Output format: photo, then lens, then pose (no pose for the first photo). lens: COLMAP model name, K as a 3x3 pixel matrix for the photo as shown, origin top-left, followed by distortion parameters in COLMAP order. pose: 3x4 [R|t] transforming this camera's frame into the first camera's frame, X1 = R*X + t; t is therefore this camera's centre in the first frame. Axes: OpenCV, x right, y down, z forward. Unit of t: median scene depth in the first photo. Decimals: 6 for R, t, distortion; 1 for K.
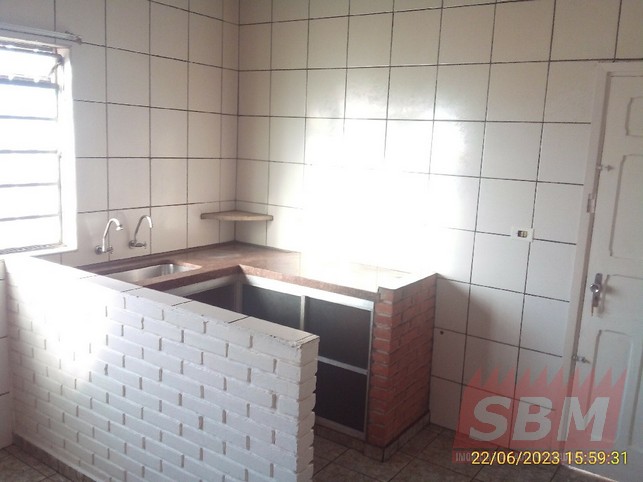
lens RADIAL K [[587.3, 0, 321.5], [0, 587.3, 241.0], [0, 0, 1]] dist [0.009457, -0.115759]
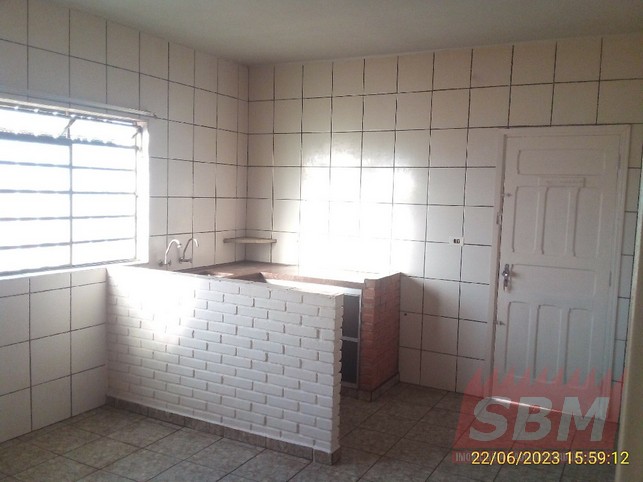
lens RADIAL K [[587.3, 0, 321.5], [0, 587.3, 241.0], [0, 0, 1]] dist [0.009457, -0.115759]
pose [[0.994222, -0.028647, 0.103455, -0.155934], [0.036872, 0.996233, -0.078487, 0.092628], [-0.100817, 0.081848, 0.991533, -0.452619]]
